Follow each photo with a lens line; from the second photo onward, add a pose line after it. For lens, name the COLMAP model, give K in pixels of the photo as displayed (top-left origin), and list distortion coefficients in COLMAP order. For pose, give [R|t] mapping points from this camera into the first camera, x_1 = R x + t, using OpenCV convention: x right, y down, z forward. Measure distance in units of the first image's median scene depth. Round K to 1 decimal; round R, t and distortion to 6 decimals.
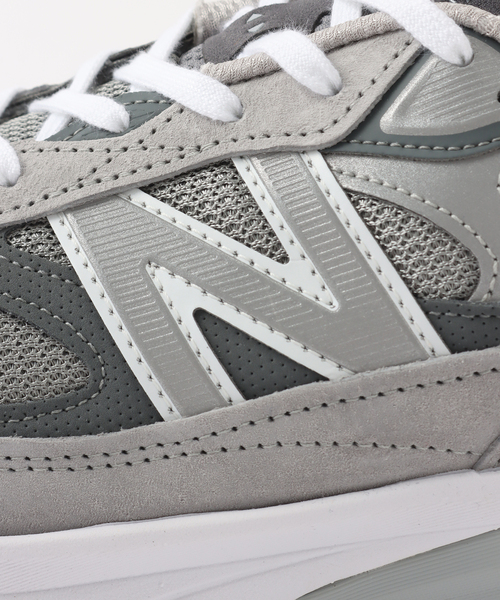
lens RADIAL K [[1591.0, 0, 247.5], [0, 1591.0, 301.0], [0, 0, 1]] dist [0.024808, 0.000000]
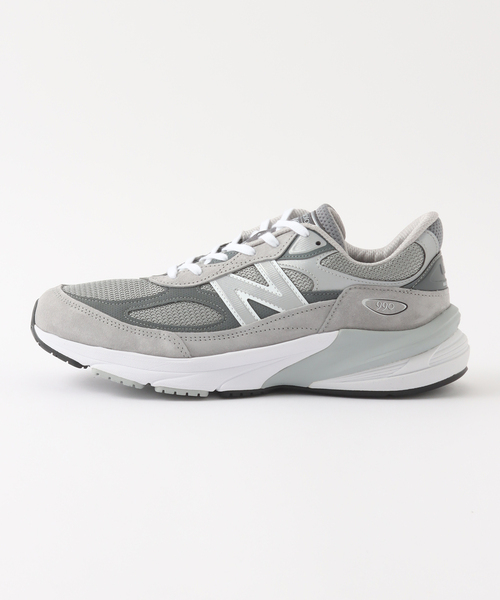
lens RADIAL K [[1189.1, 0, 250.6], [0, 1189.1, 299.2], [0, 0, 1]] dist [-0.068732, 0.000000]
pose [[0.997804, -0.064891, -0.013293, 0.016488], [0.061767, 0.984002, -0.167110, 0.523267], [0.023924, 0.165922, 0.985849, -2.050716]]
